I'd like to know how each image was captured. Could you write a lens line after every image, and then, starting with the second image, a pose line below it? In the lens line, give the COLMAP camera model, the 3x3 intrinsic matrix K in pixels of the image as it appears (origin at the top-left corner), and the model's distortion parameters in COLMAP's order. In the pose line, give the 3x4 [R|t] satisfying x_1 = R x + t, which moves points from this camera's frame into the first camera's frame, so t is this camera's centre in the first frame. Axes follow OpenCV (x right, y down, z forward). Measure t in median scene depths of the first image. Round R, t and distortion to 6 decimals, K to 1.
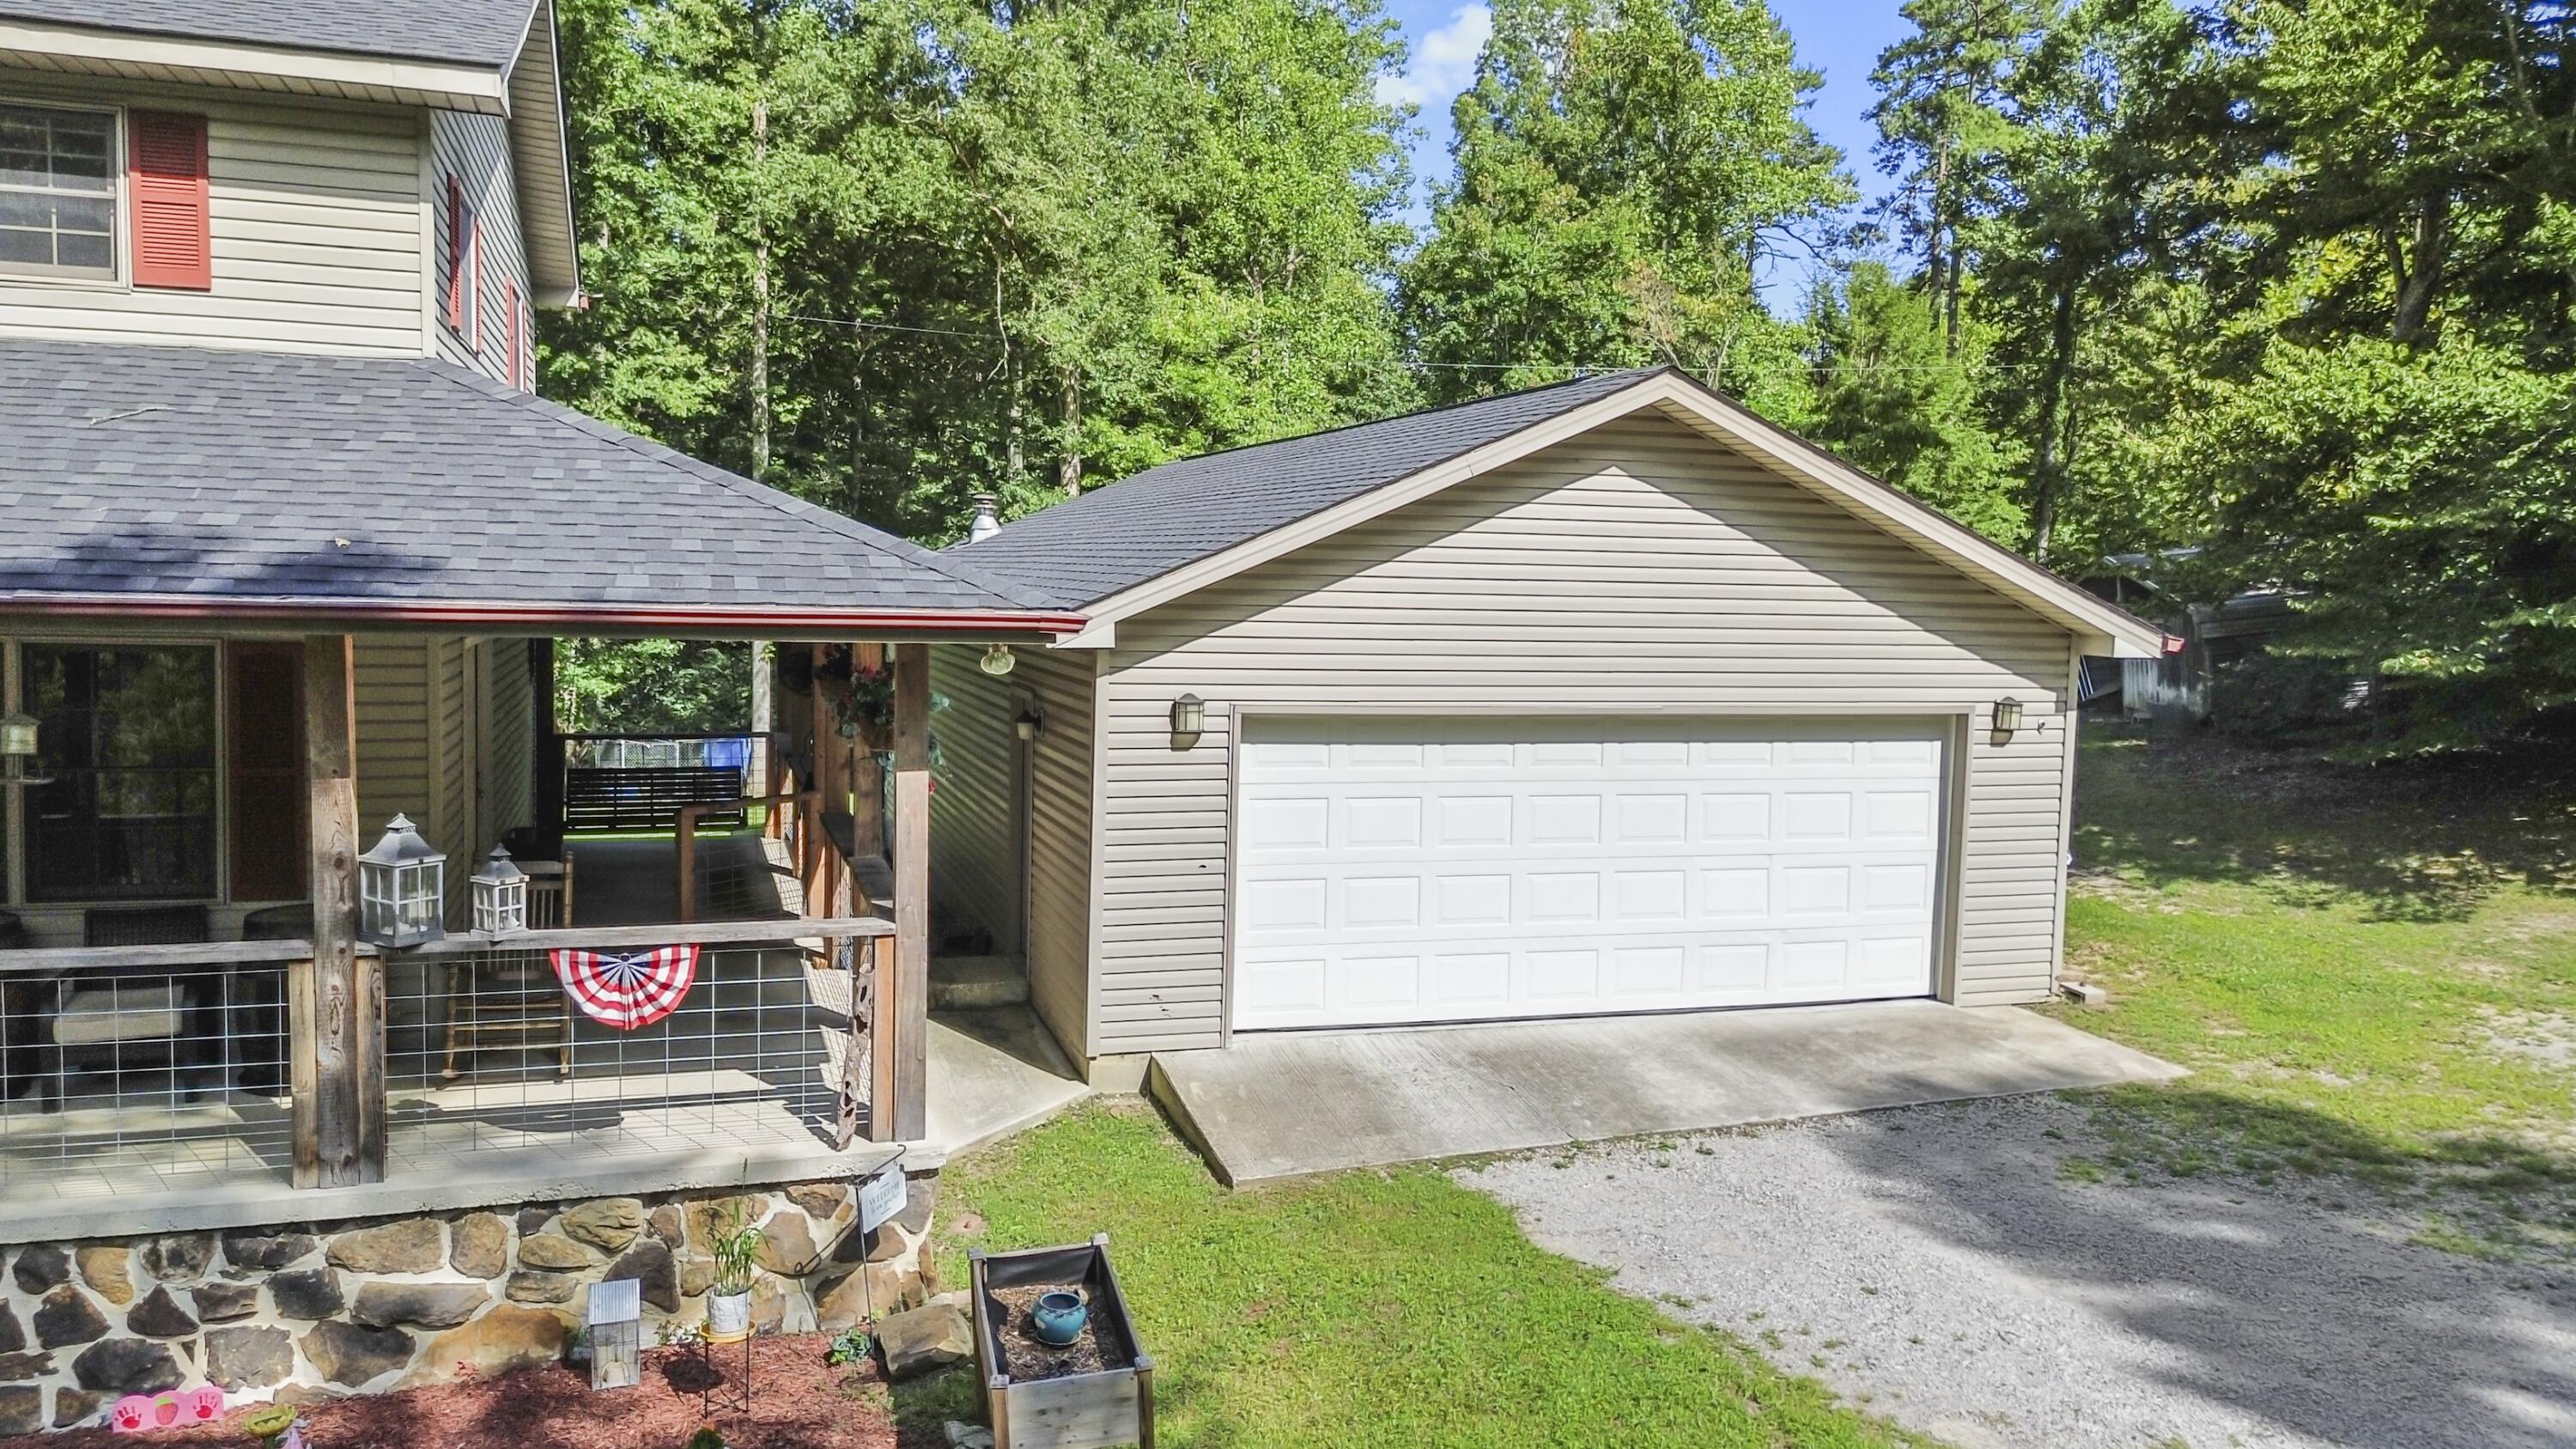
lens RADIAL K [[1857.6, 0, 1279.2], [0, 1857.6, 750.2], [0, 0, 1]] dist [0.041512, 0.000929]
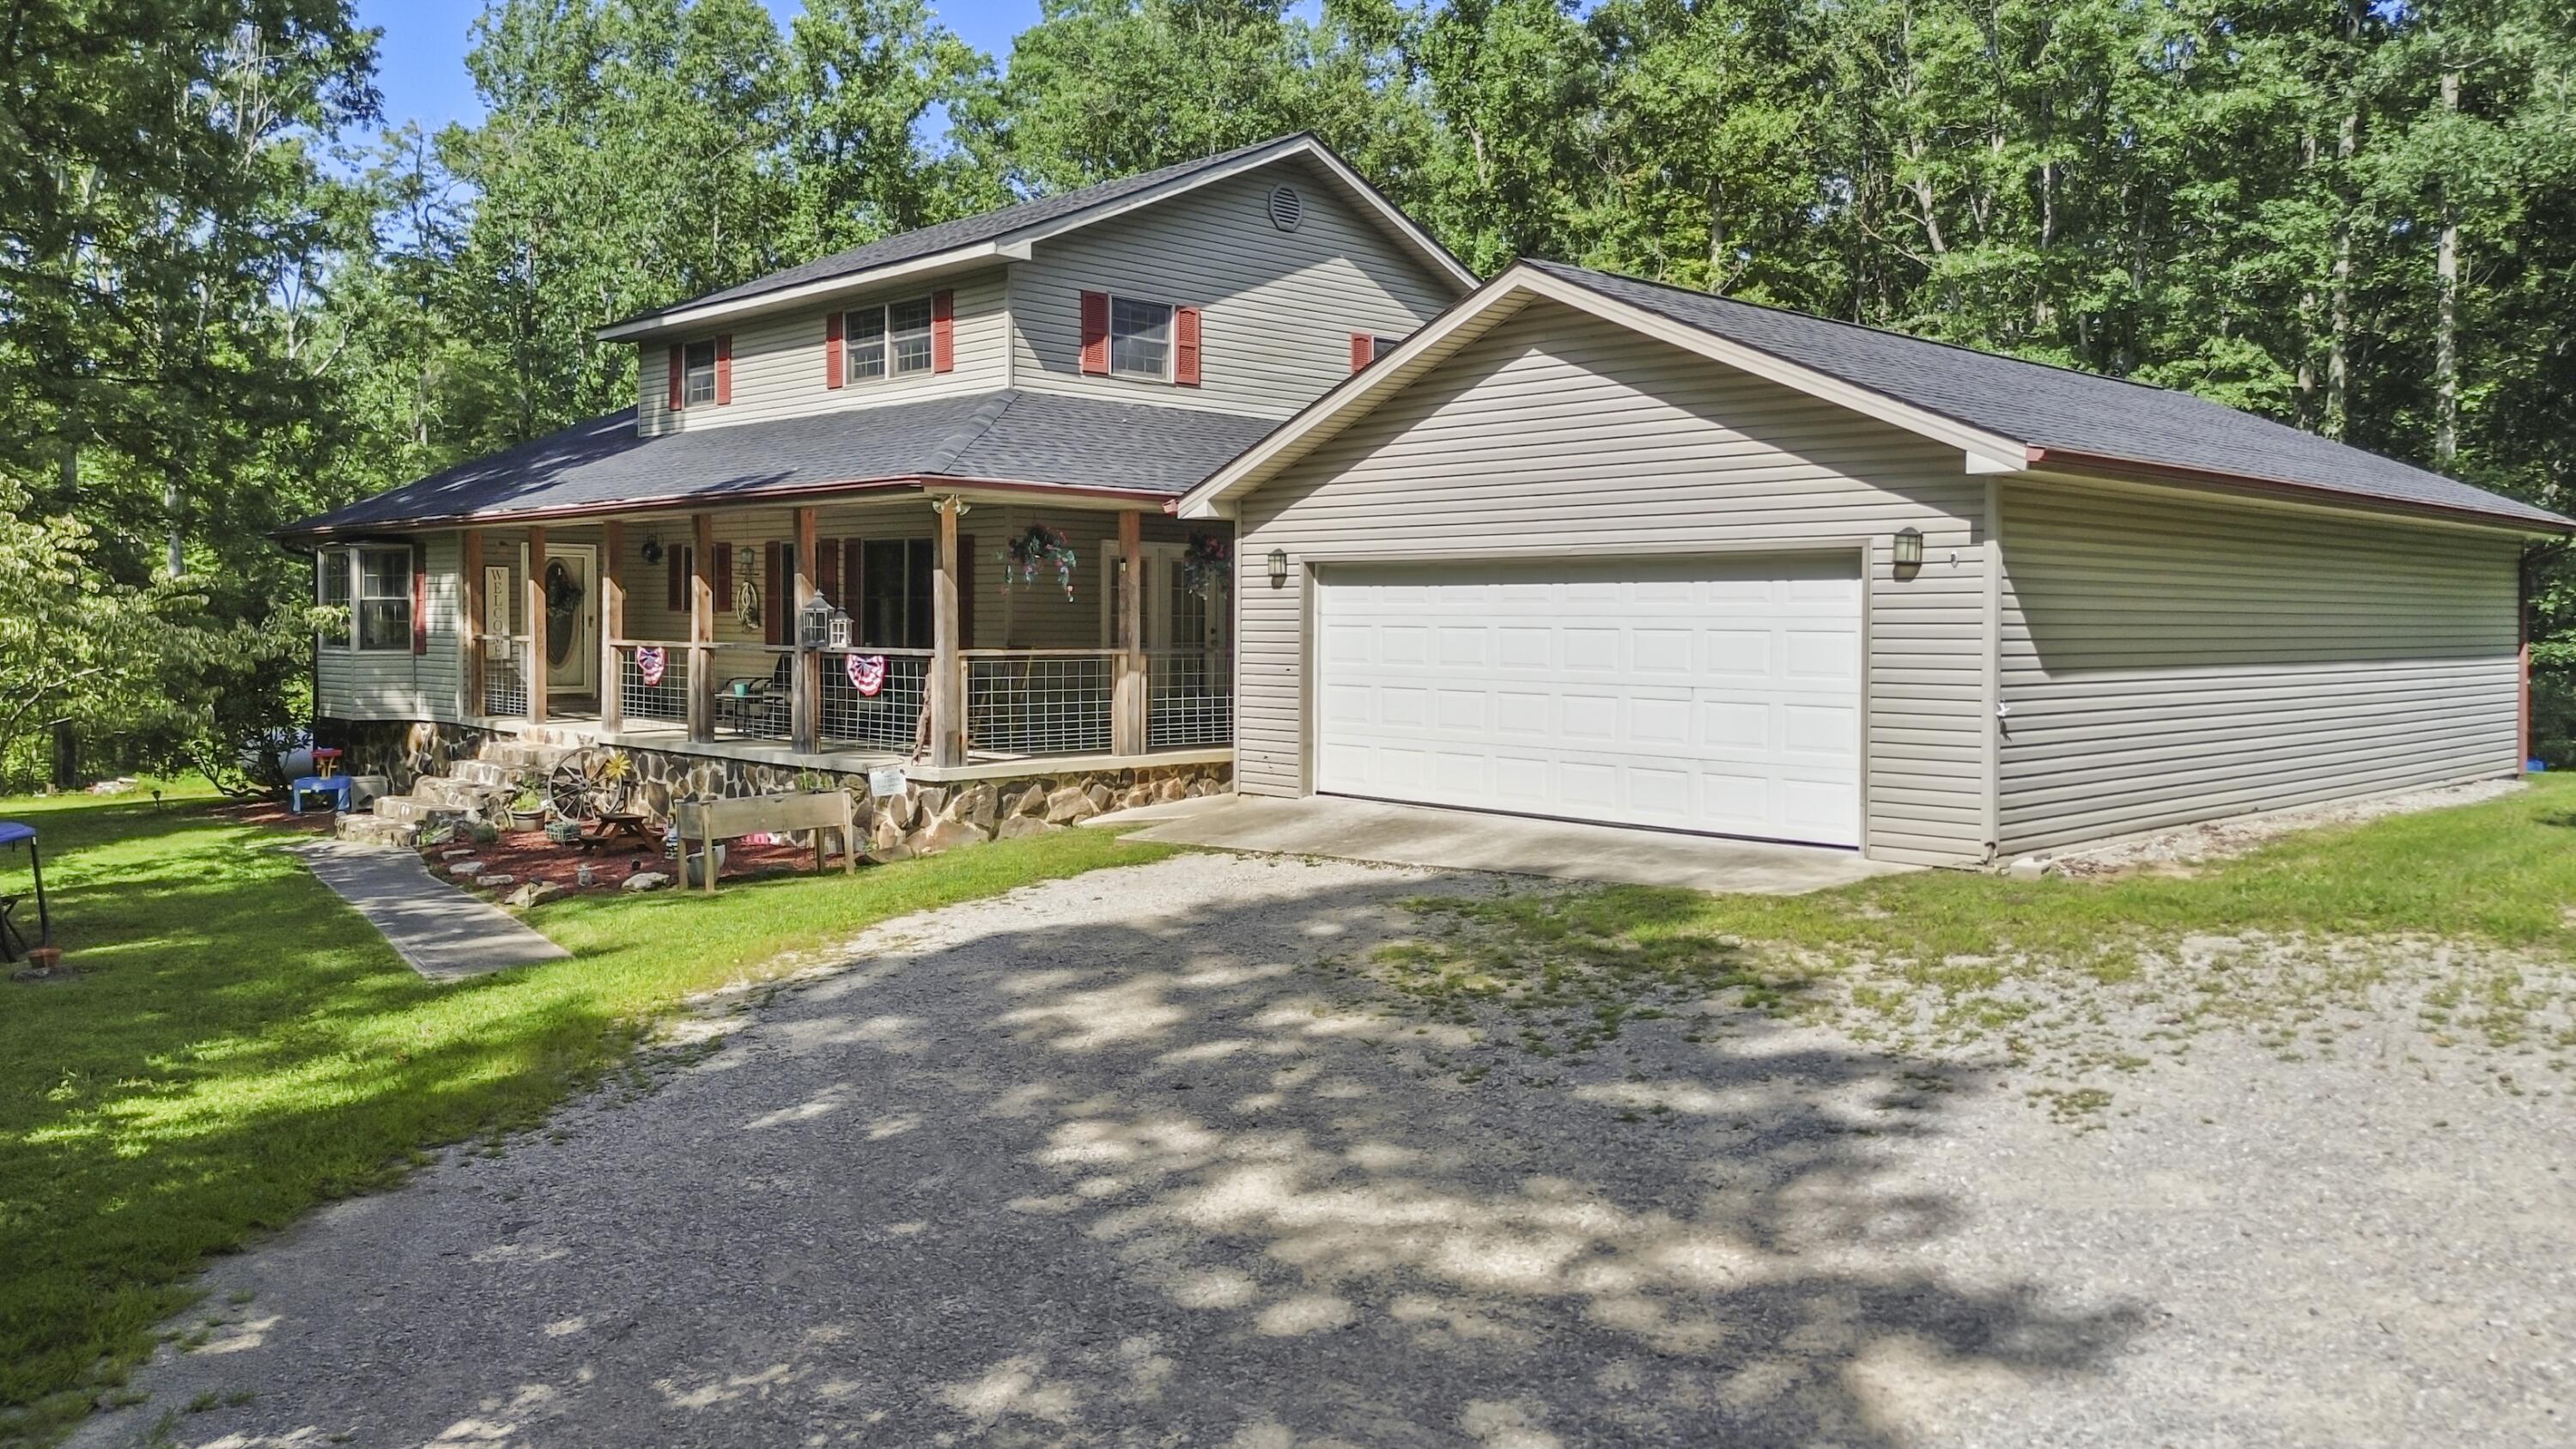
lens RADIAL K [[1873.9, 0, 1364.6], [0, 1873.9, 722.3], [0, 0, 1]] dist [0.100338, -0.073282]
pose [[0.454999, 0.025470, -0.890128, 1.342332], [-0.078535, 0.996844, -0.011620, 0.121766], [0.887022, 0.075194, 0.455563, 0.411499]]
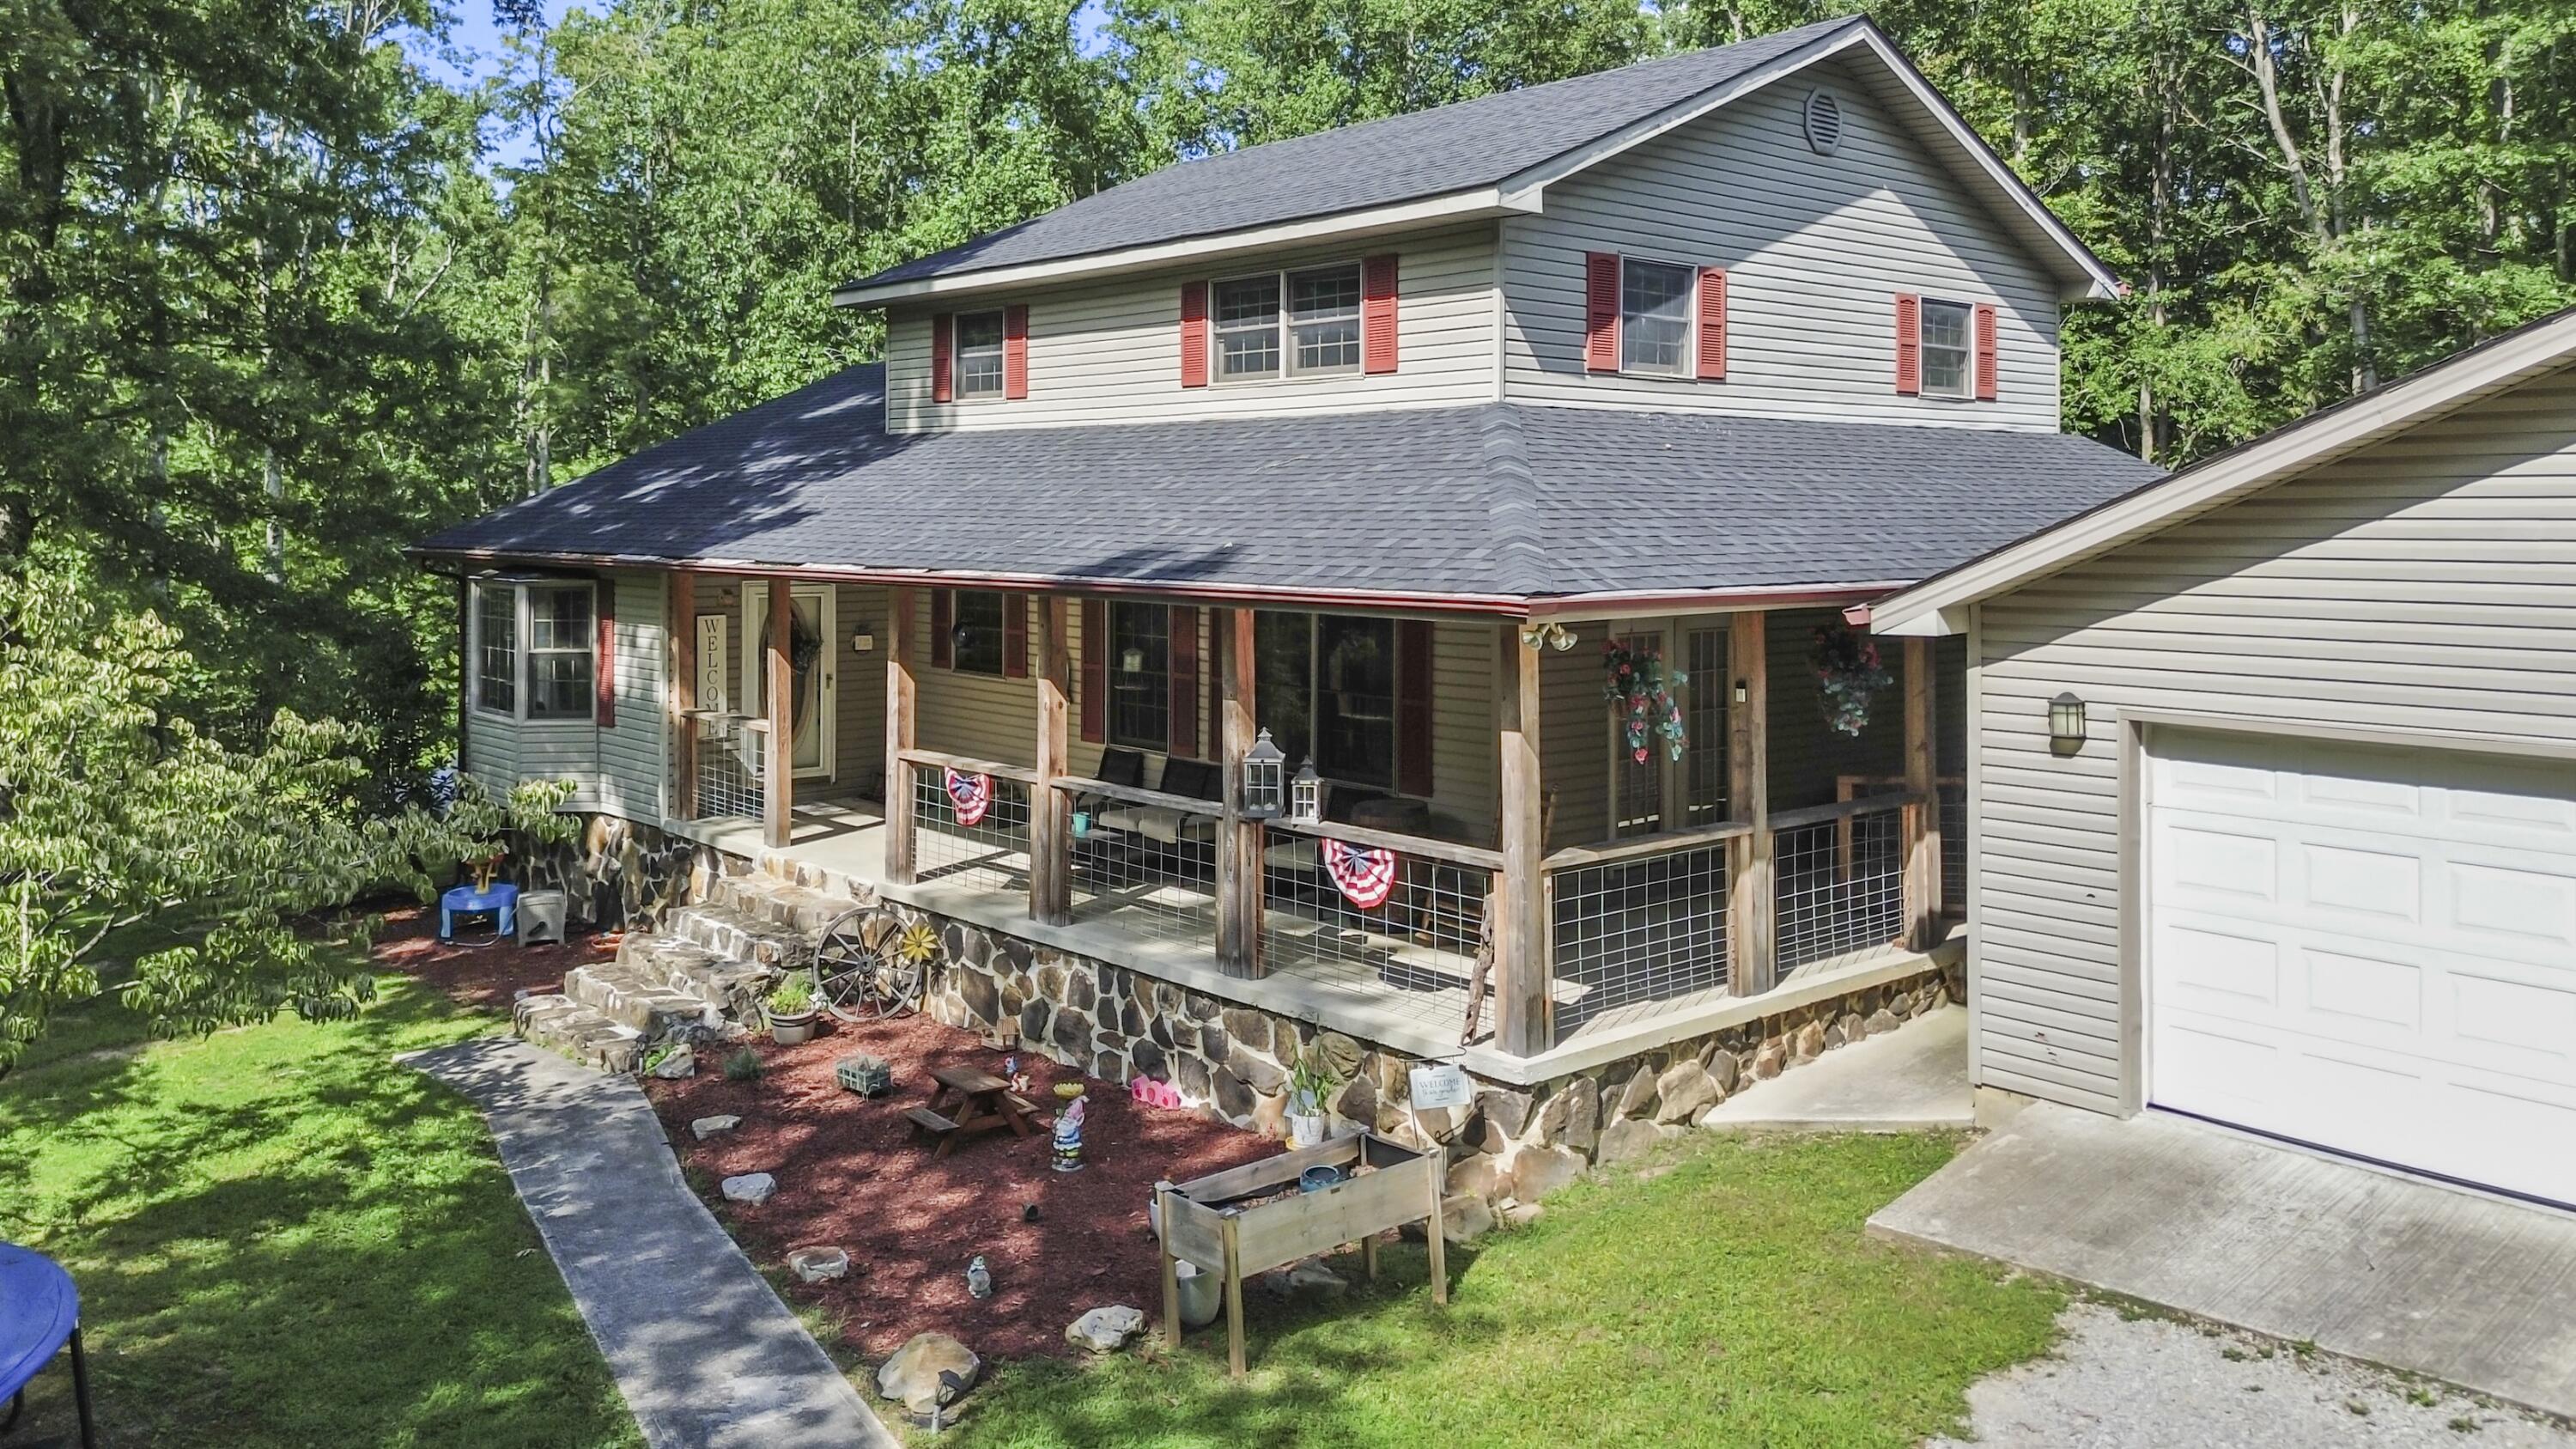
lens RADIAL K [[1903.2, 0, 1379.7], [0, 1903.2, 613.1], [0, 0, 1]] dist [0.144787, -0.157078]
pose [[0.423111, 0.021340, -0.905826, 0.665209], [-0.078279, 0.996846, -0.013080, -0.031409], [0.902690, 0.076442, 0.423447, 0.324960]]
